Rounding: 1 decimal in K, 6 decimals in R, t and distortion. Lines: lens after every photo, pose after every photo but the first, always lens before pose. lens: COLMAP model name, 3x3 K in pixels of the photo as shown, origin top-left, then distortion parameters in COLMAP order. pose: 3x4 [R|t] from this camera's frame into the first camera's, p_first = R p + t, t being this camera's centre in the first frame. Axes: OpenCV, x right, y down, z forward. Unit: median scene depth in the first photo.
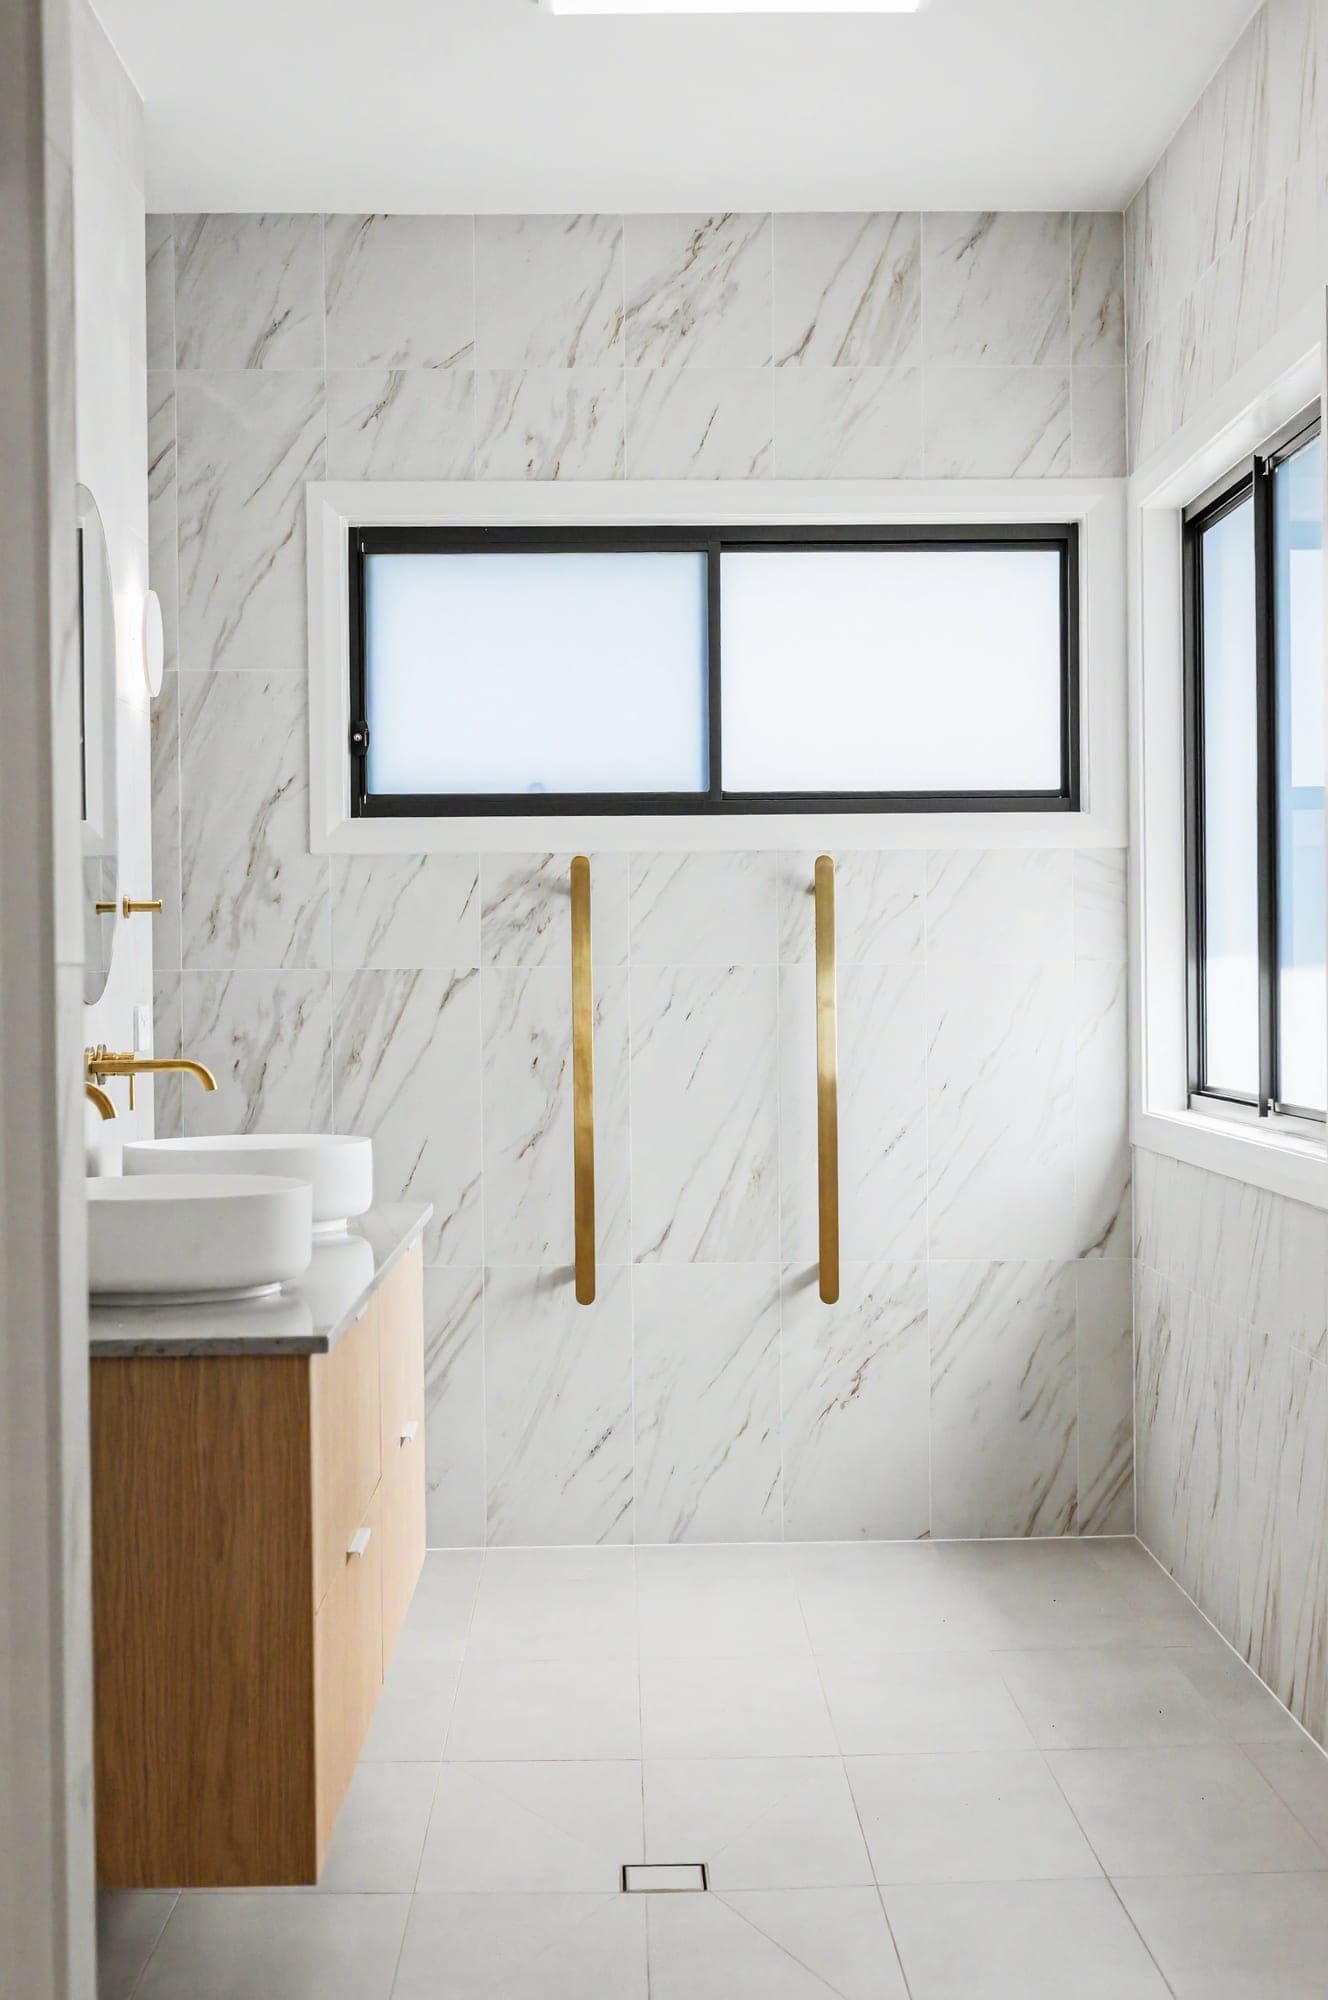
lens RADIAL K [[2857.4, 0, 663.3], [0, 2857.4, 995.1], [0, 0, 1]] dist [-0.008318, 0.000000]
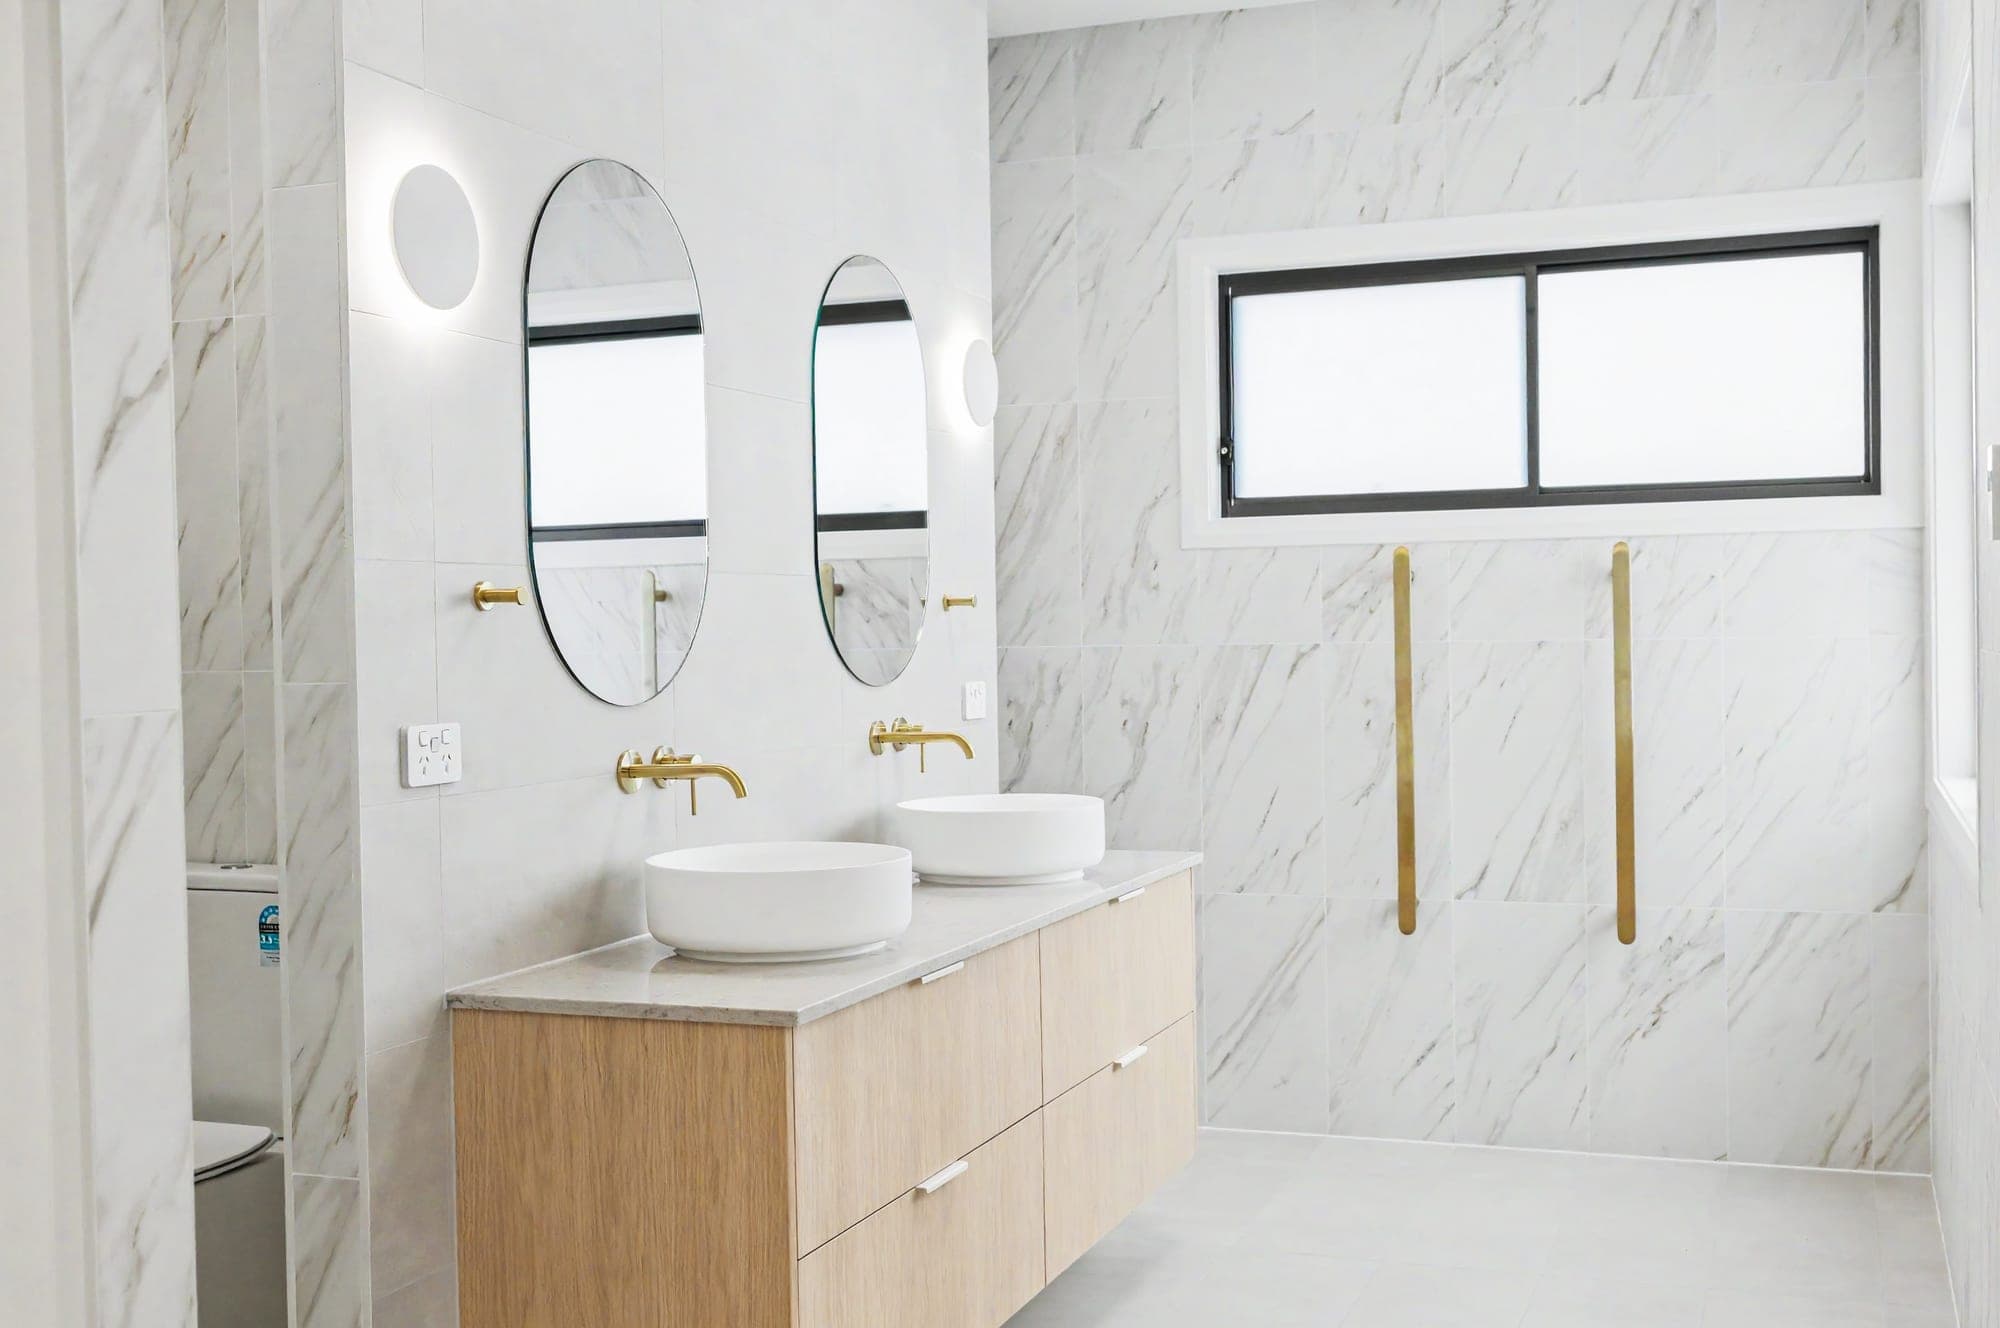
lens RADIAL K [[2096.4, 0, 1002.0], [0, 2096.4, 667.1], [0, 0, 1]] dist [-0.008100, 0.000000]
pose [[0.926168, 0.001469, -0.377110, 0.139184], [0.004549, 0.999876, 0.015066, -0.013374], [0.377085, -0.015669, 0.926046, 0.151813]]
